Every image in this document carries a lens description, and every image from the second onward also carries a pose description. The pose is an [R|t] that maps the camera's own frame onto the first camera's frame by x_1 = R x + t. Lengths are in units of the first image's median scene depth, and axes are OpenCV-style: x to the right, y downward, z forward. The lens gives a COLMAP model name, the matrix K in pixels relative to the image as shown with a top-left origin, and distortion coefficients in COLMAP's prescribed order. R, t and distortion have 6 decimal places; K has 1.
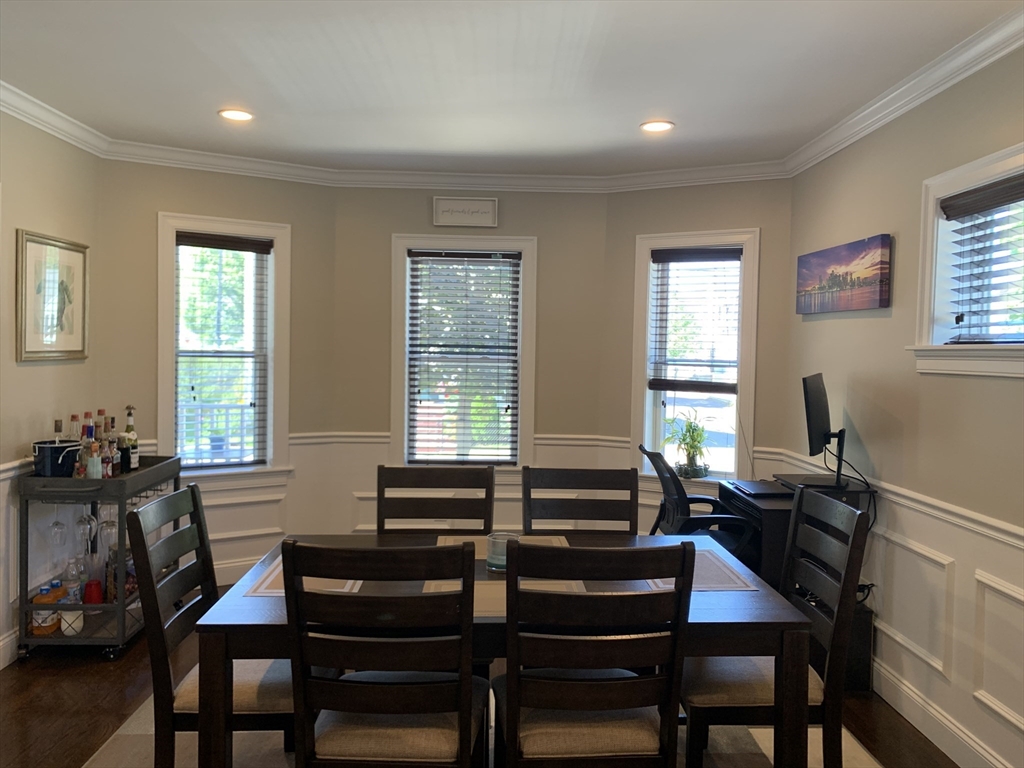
lens RADIAL K [[788.3, 0, 512.1], [0, 788.3, 384.4], [0, 0, 1]] dist [0.048978, -0.044911]
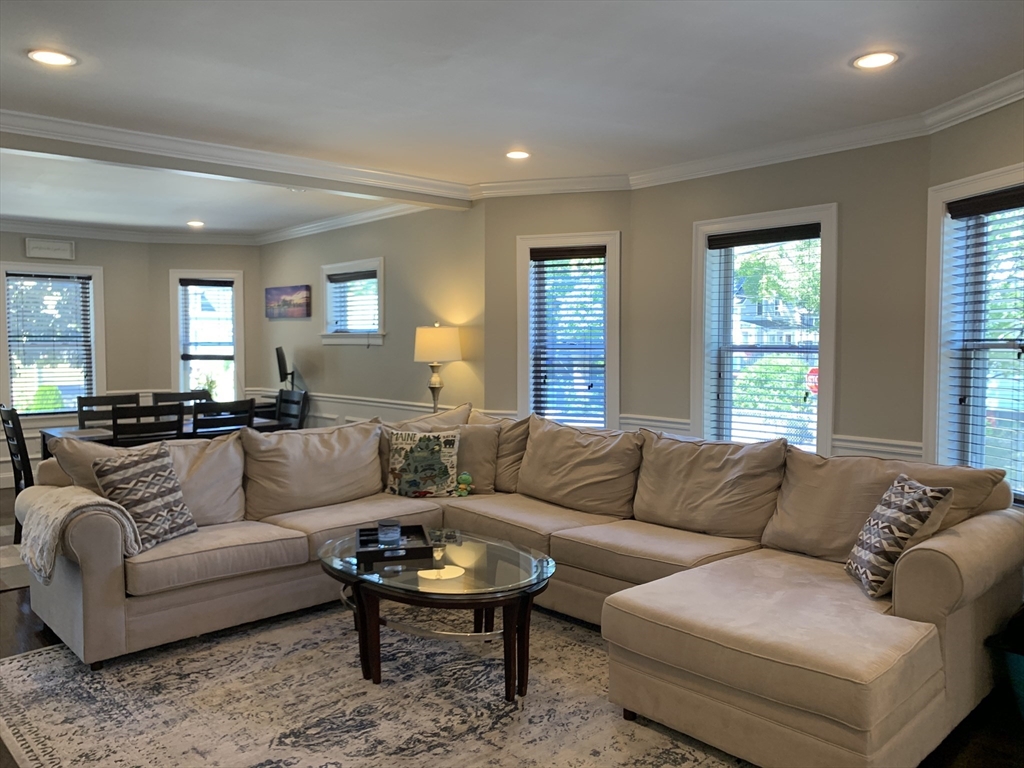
lens RADIAL K [[788.3, 0, 502.9], [0, 788.3, 362.4], [0, 0, 1]] dist [0.048978, -0.044911]
pose [[0.768856, -0.036860, 0.638359, -0.400806], [0.043501, 0.999039, 0.005293, 0.033793], [-0.637941, 0.023699, 0.769721, -0.793015]]
